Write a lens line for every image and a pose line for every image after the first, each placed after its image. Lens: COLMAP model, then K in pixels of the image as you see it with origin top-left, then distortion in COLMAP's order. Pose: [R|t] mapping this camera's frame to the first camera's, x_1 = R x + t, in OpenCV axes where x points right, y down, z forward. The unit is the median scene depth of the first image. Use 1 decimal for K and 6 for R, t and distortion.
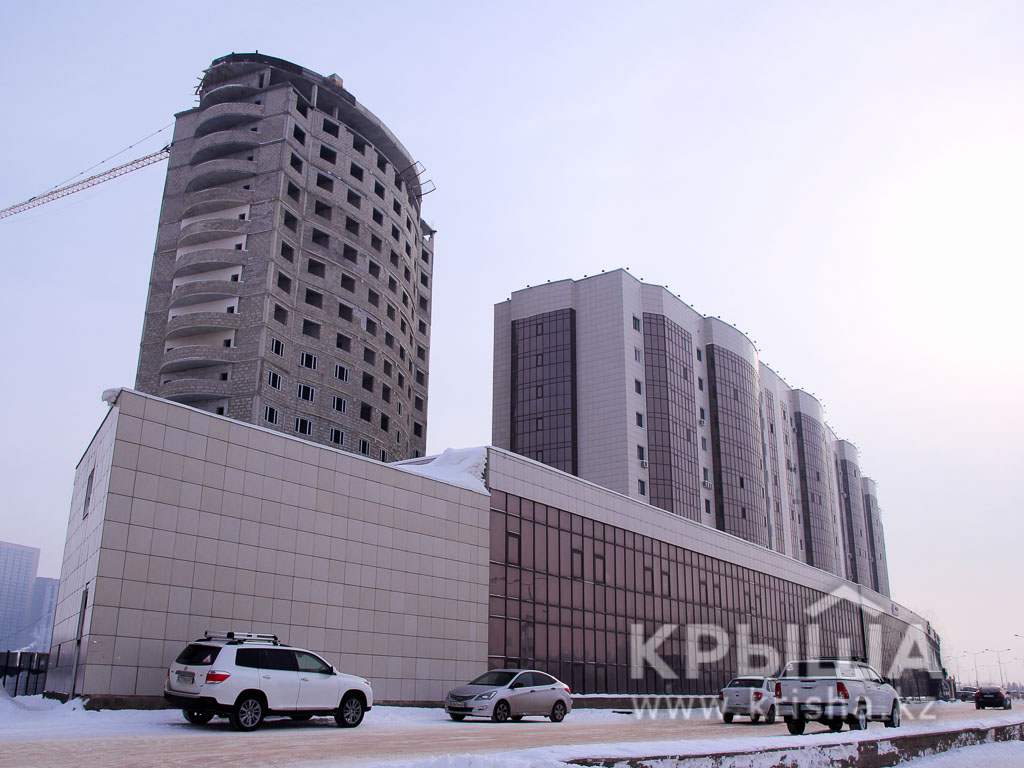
lens RADIAL K [[898.2, 0, 513.0], [0, 898.2, 406.9], [0, 0, 1]] dist [-0.080842, 0.000554]
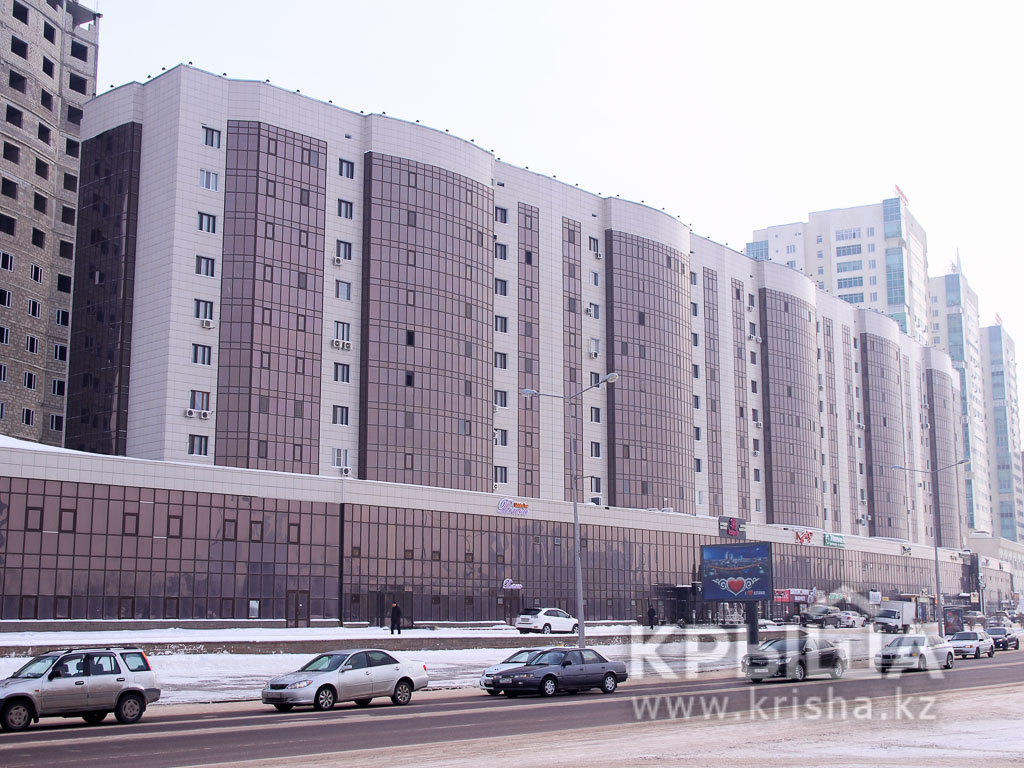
lens RADIAL K [[1297.9, 0, 624.0], [0, 1297.9, 383.8], [0, 0, 1]] dist [-0.027583, 0.020823]
pose [[0.987661, -0.035478, -0.152536, 0.632663], [0.055990, 0.989620, 0.132354, -0.011645], [0.146257, -0.139261, 0.979395, -0.042722]]
